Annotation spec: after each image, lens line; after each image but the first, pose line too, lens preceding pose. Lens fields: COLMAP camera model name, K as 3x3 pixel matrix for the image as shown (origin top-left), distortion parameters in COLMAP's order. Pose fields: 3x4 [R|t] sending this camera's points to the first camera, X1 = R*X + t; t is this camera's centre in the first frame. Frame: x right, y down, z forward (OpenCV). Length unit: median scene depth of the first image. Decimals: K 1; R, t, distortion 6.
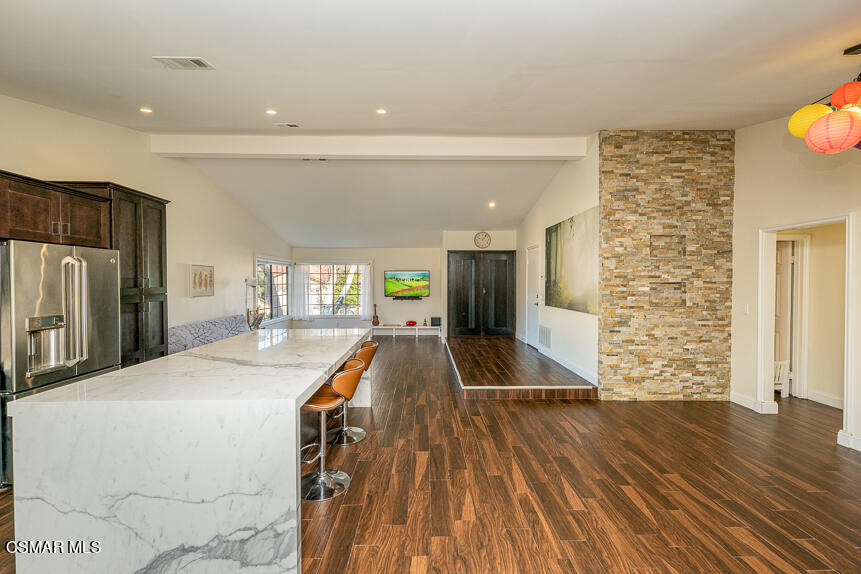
lens RADIAL K [[363.4, 0, 430.5], [0, 363.4, 287.0], [0, 0, 1]] dist [-0.000548, -0.000124]
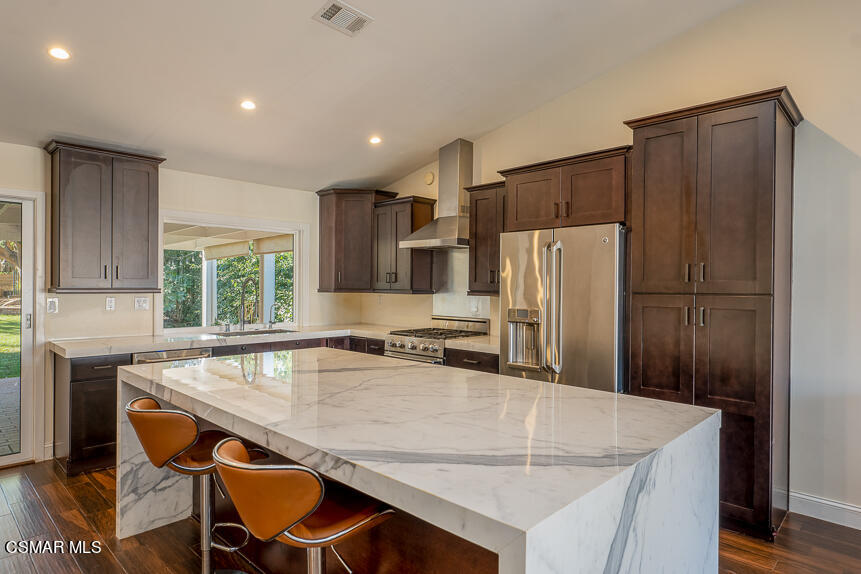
lens RADIAL K [[500.9, 0, 430.5], [0, 500.9, 287.0], [0, 0, 1]] dist [-0.002358, -0.000443]
pose [[-0.714564, -0.006603, -0.699539, 0.011579], [-0.020717, 0.999717, 0.011726, 0.009051], [0.699263, 0.022872, -0.714498, 1.070562]]
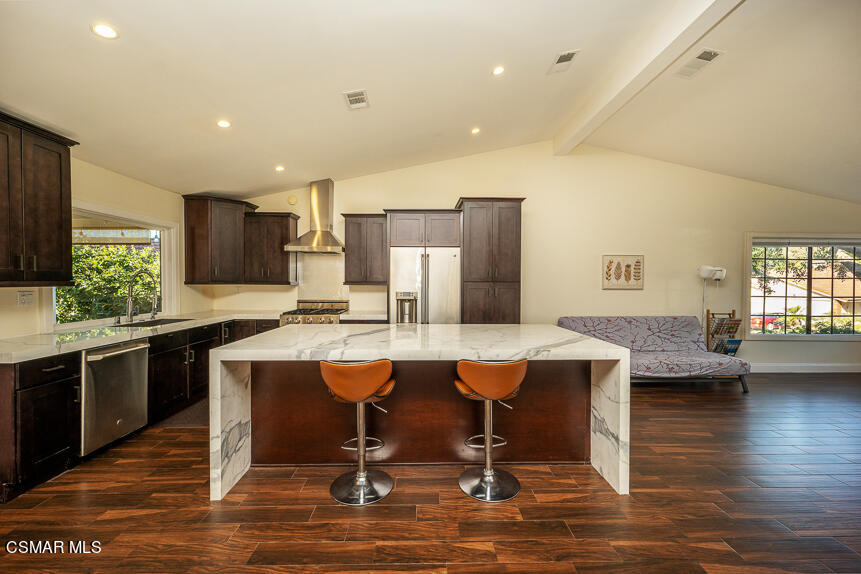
lens RADIAL K [[353.8, 0, 432.4], [0, 353.8, 287.5], [0, 0, 1]] dist [0.000620, -0.000357]
pose [[-0.003268, 0.014218, -0.999894, 0.330630], [-0.019280, 0.999712, 0.014278, 0.023311], [0.999809, 0.019325, -0.002993, 0.680508]]
